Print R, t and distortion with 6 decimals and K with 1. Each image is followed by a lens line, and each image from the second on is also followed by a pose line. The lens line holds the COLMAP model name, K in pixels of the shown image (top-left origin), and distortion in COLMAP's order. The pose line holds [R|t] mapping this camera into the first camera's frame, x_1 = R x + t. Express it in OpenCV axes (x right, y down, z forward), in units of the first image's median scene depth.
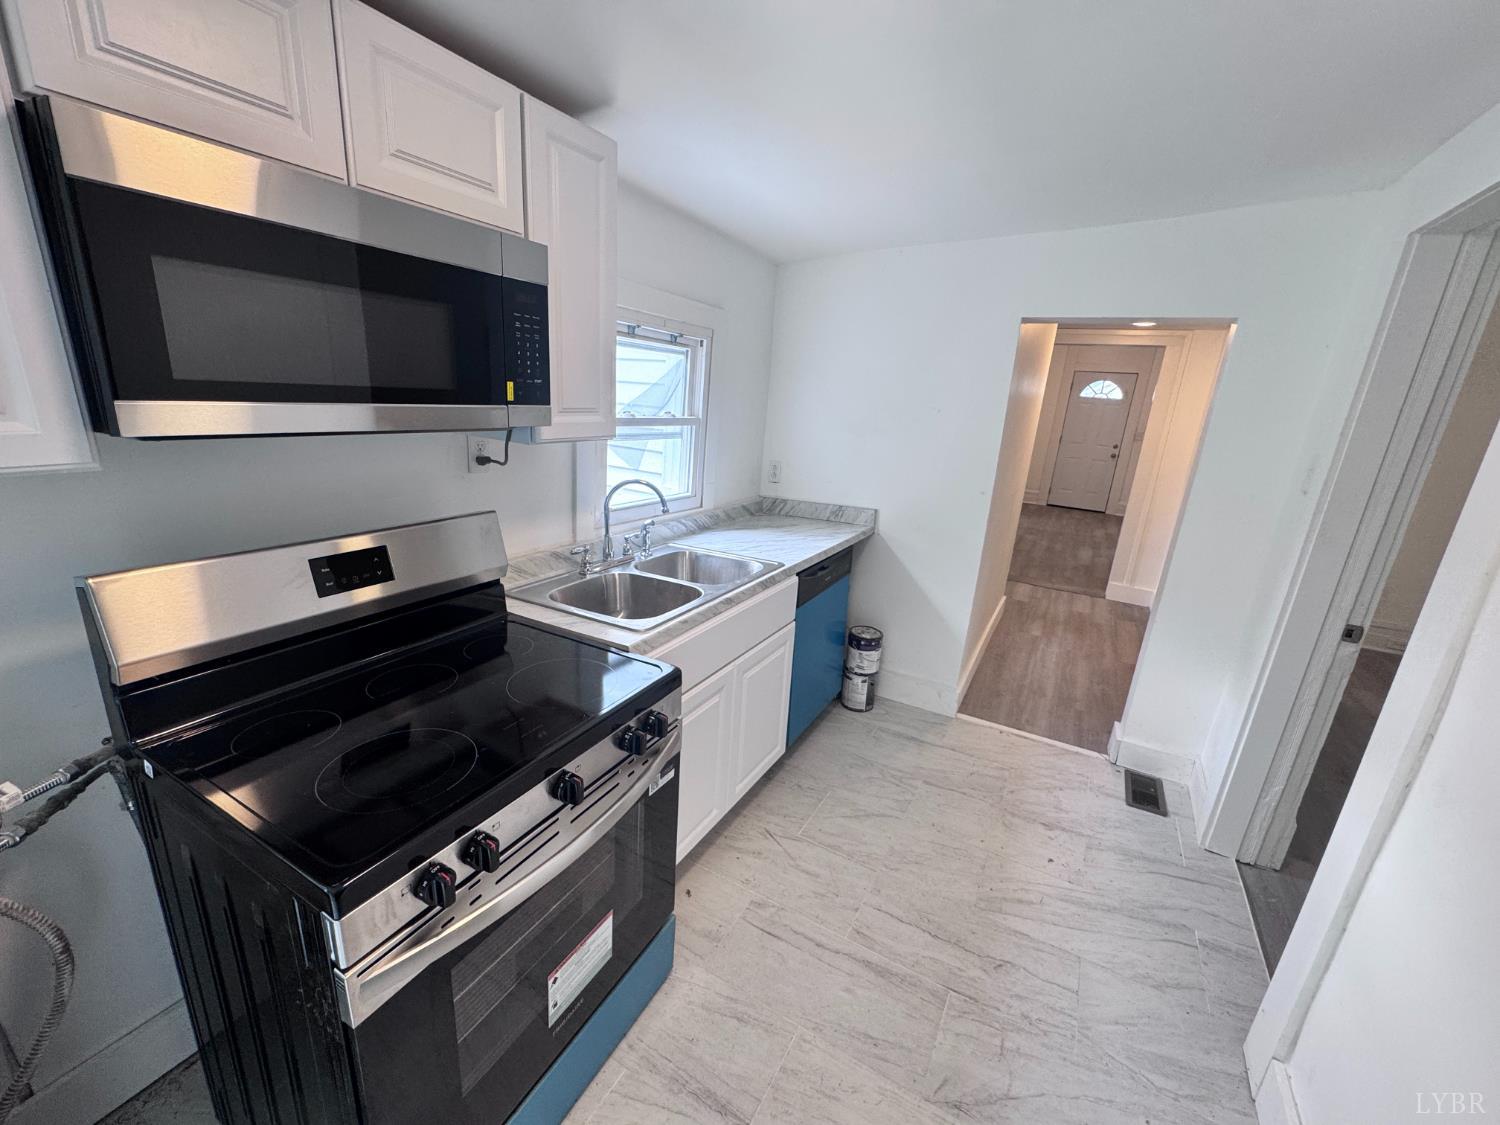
lens RADIAL K [[597.3, 0, 750.0], [0, 597.3, 562.5], [0, 0, 1]] dist [-0.004434, 0.000018]
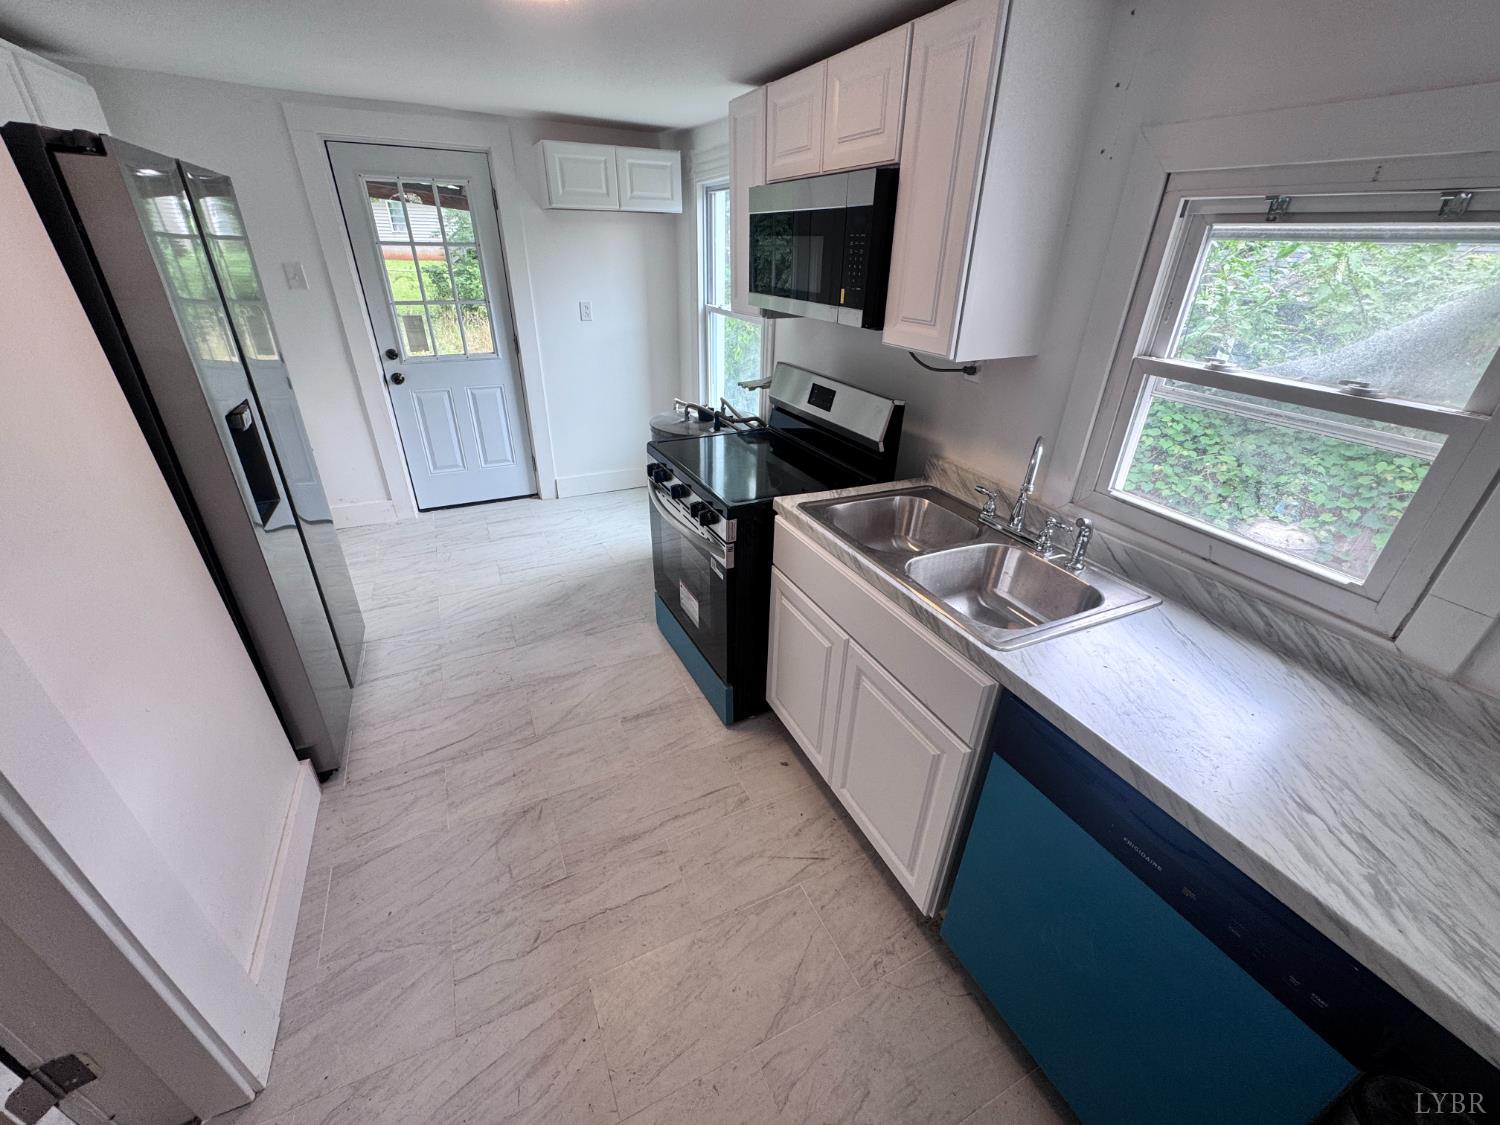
lens RADIAL K [[597.3, 0, 750.0], [0, 597.3, 562.5], [0, 0, 1]] dist [-0.004434, 0.000018]
pose [[-0.562201, 0.322888, -0.761363, 0.490258], [-0.278509, 0.792933, 0.541932, -0.249788], [0.778693, 0.516721, -0.355860, 0.842208]]
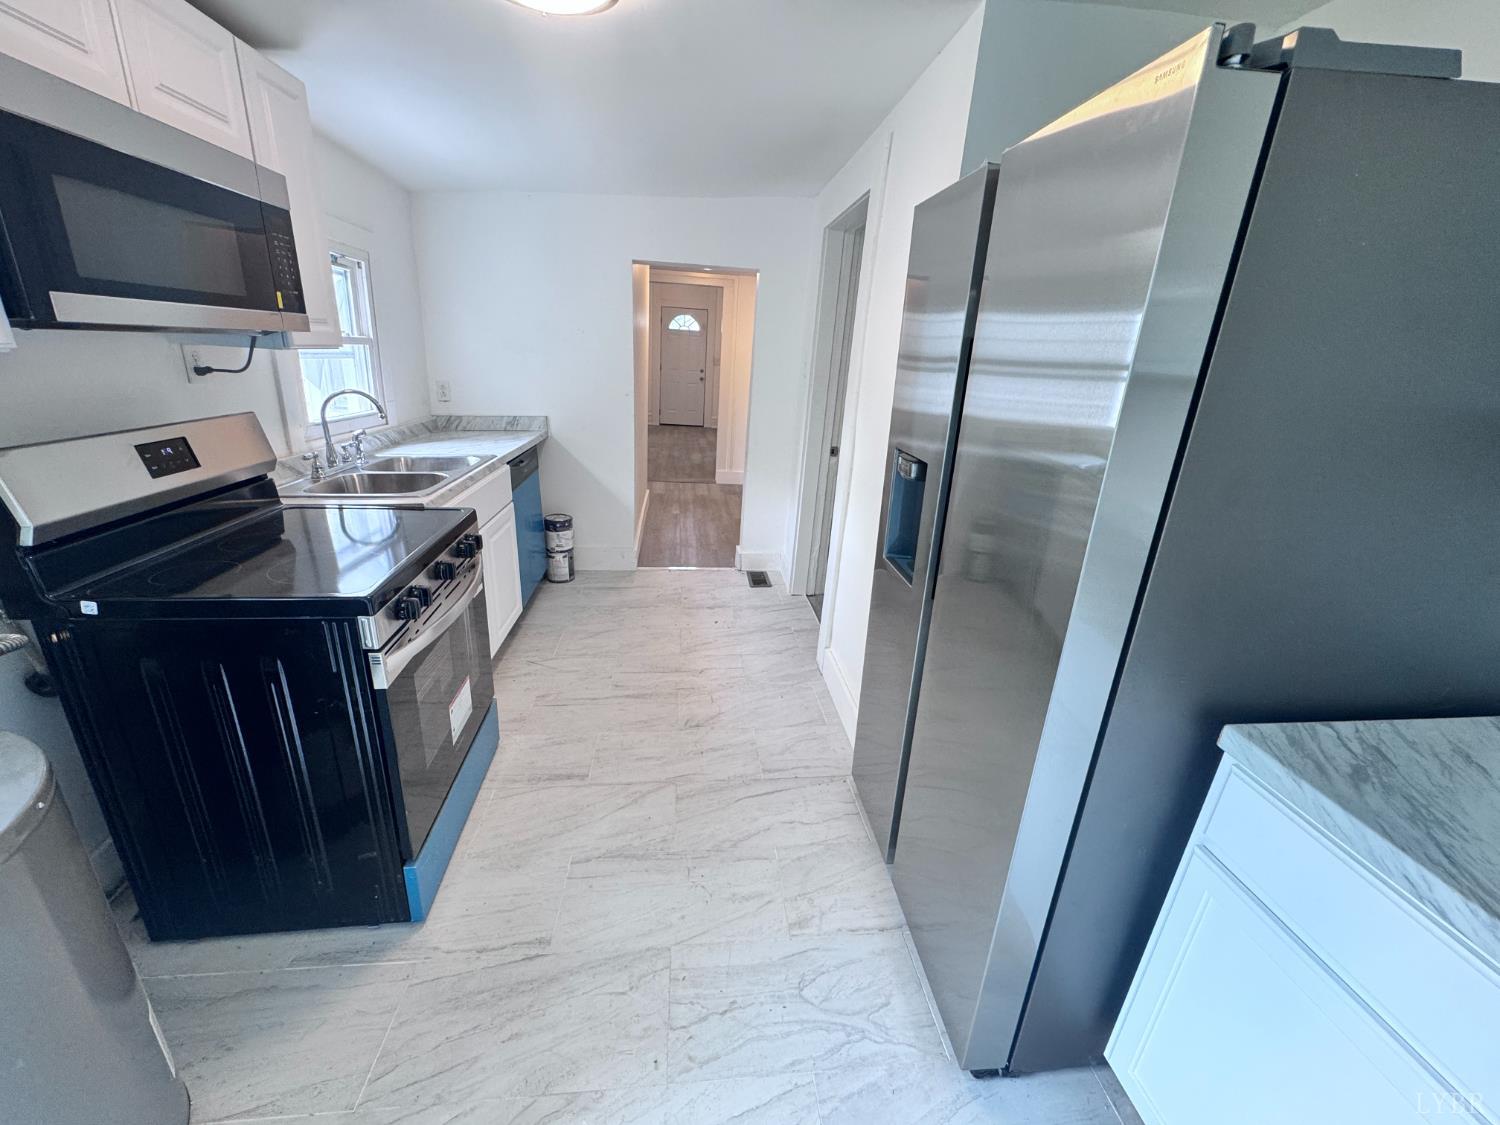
lens RADIAL K [[597.3, 0, 750.0], [0, 597.3, 562.5], [0, 0, 1]] dist [-0.004434, 0.000018]
pose [[0.811395, -0.208834, 0.545918, -0.205147], [0.155882, 0.977481, 0.142236, 0.108572], [-0.563328, -0.030311, 0.825677, -0.284586]]
